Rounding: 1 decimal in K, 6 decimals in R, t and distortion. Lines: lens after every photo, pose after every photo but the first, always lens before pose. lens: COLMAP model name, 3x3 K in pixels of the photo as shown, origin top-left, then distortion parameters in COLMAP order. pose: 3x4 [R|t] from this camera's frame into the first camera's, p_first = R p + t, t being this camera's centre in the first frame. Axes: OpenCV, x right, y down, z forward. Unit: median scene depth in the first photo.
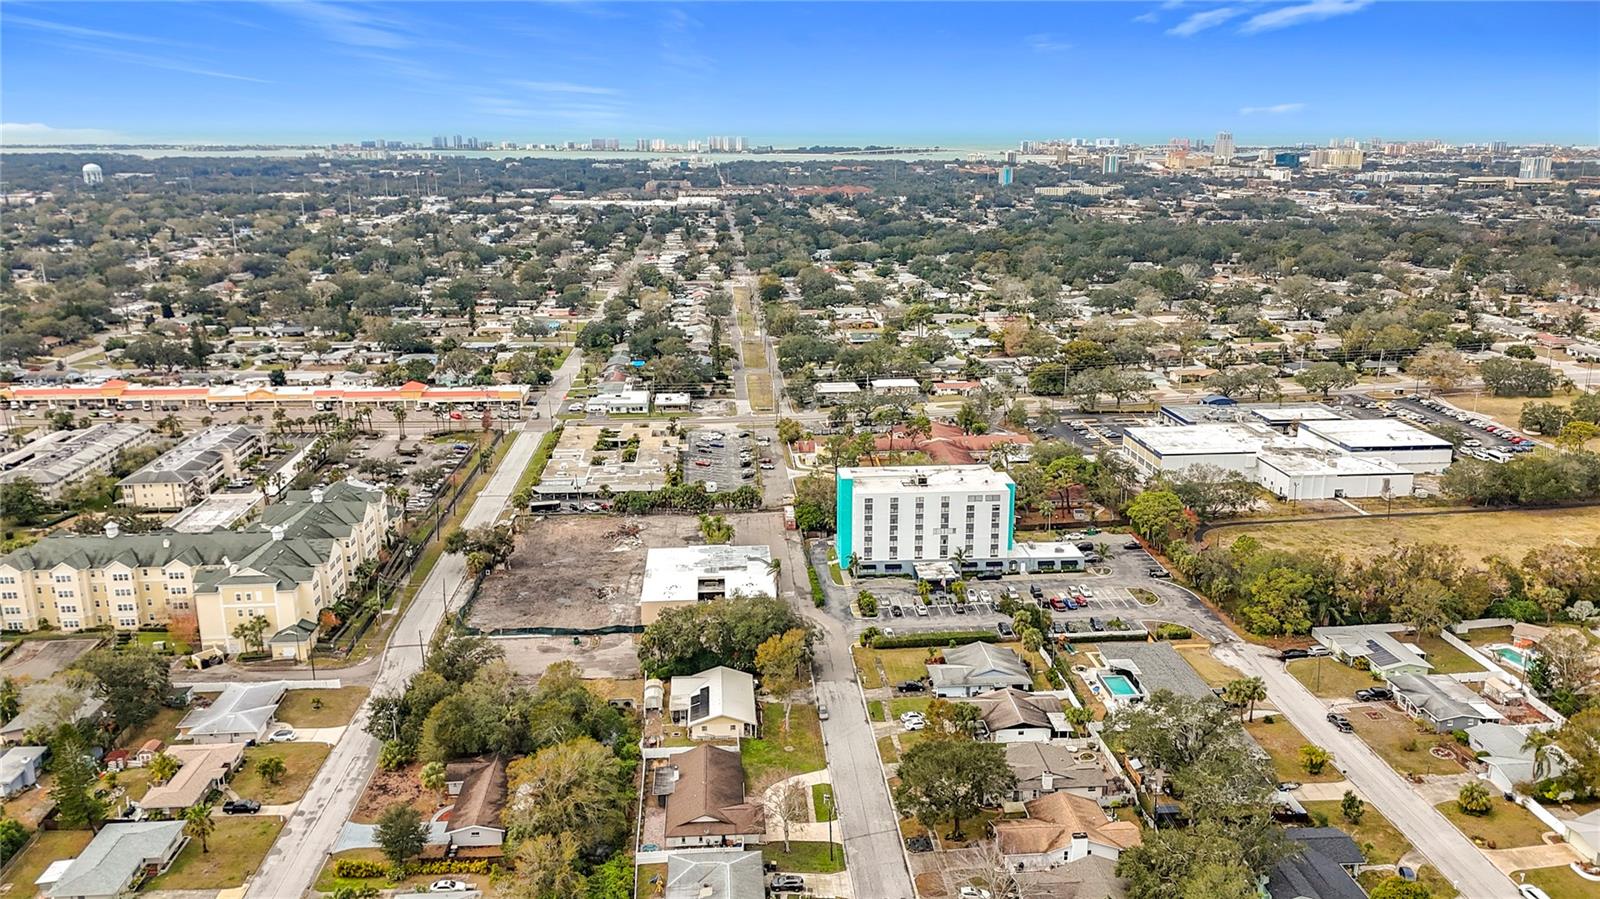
lens RADIAL K [[1186.5, 0, 800.0], [0, 1186.5, 449.5], [0, 0, 1]] dist [0.047685, -0.003727]
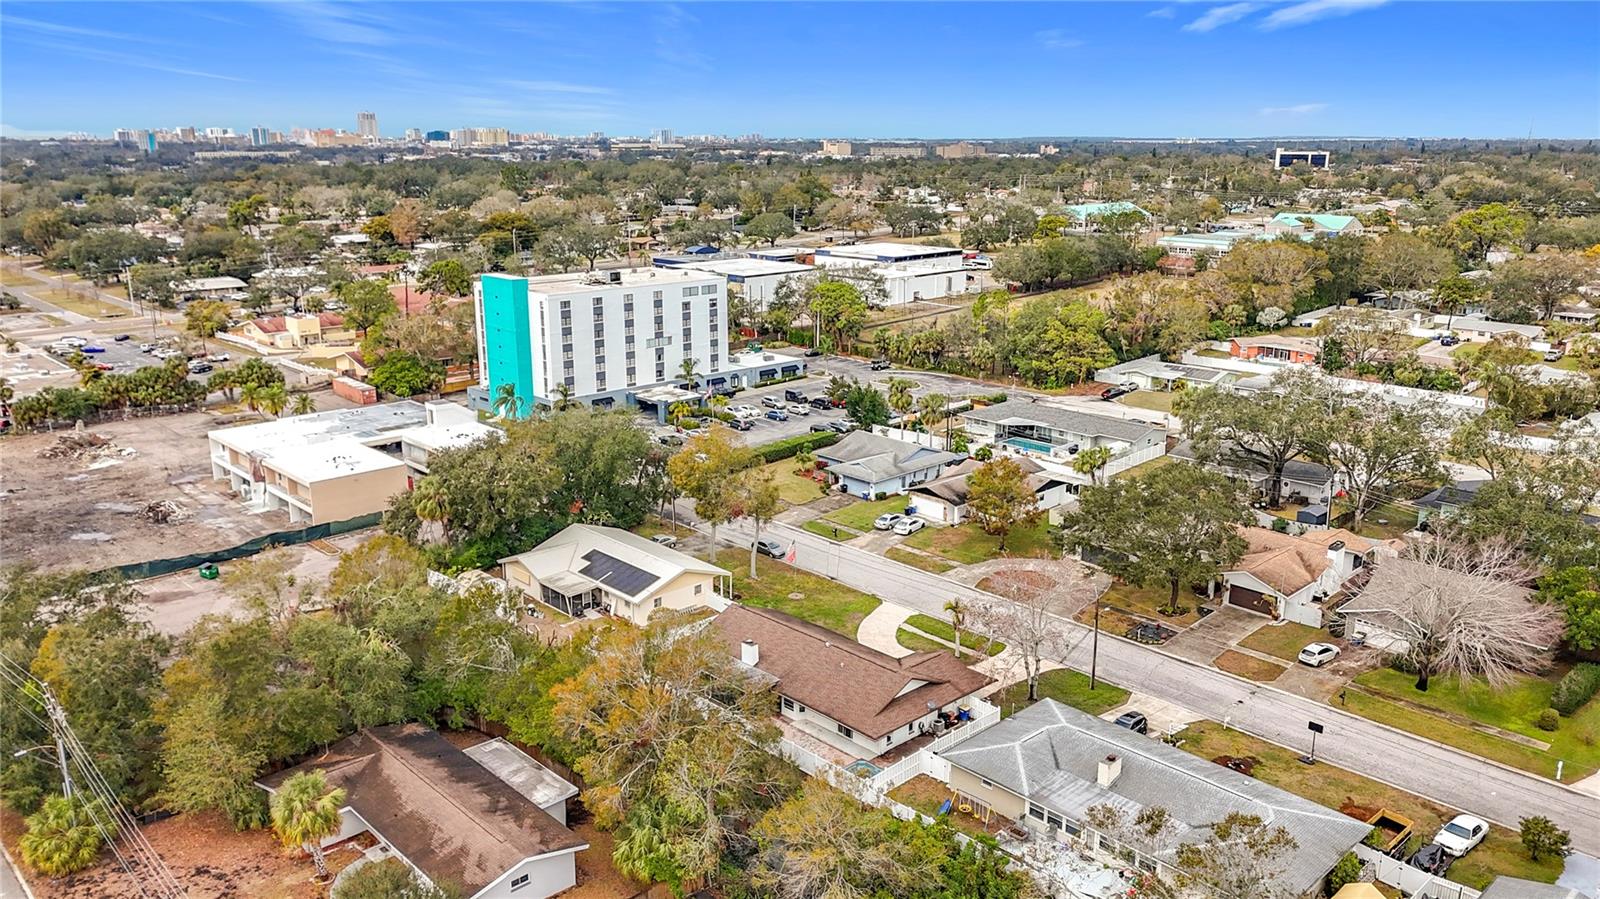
lens RADIAL K [[1186.5, 0, 800.0], [0, 1186.5, 449.5], [0, 0, 1]] dist [0.047685, -0.003727]
pose [[0.770185, -0.160653, 0.617256, -0.268799], [0.160866, 0.985401, 0.055749, 0.107032], [-0.617201, 0.056358, 0.784785, 0.387214]]
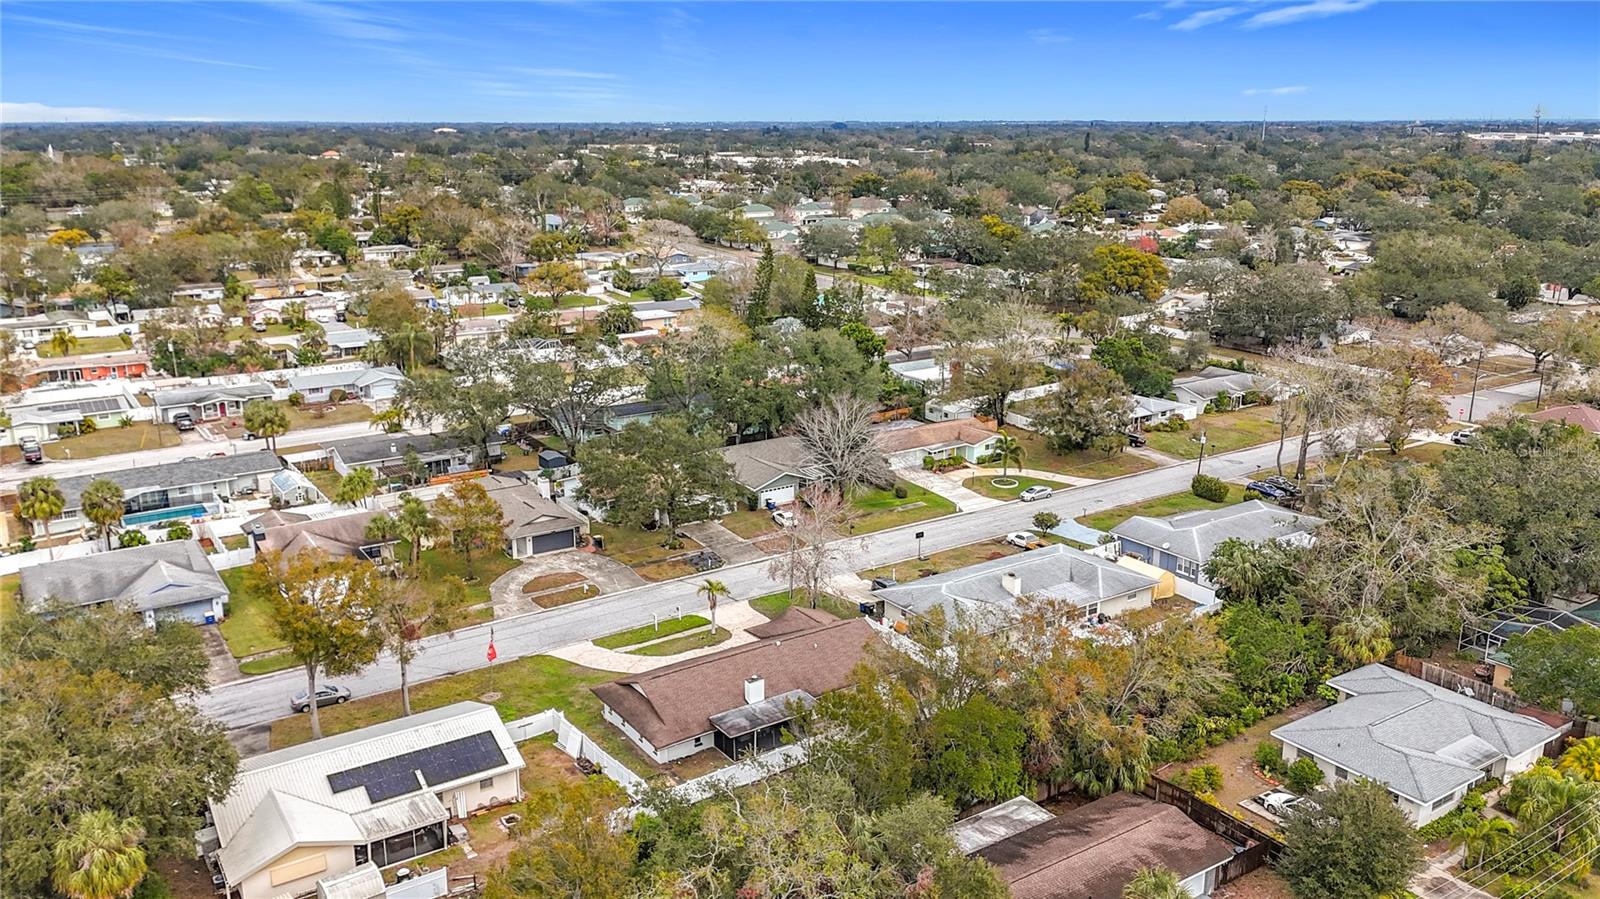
lens RADIAL K [[1214.1, 0, 793.4], [0, 1214.1, 474.2], [0, 0, 1]] dist [0.051421, -0.000206]
pose [[-0.490437, -0.240626, 0.837598, -0.342125], [0.227302, 0.892537, 0.389501, 0.002934], [-0.841312, 0.381414, -0.383039, 0.778292]]
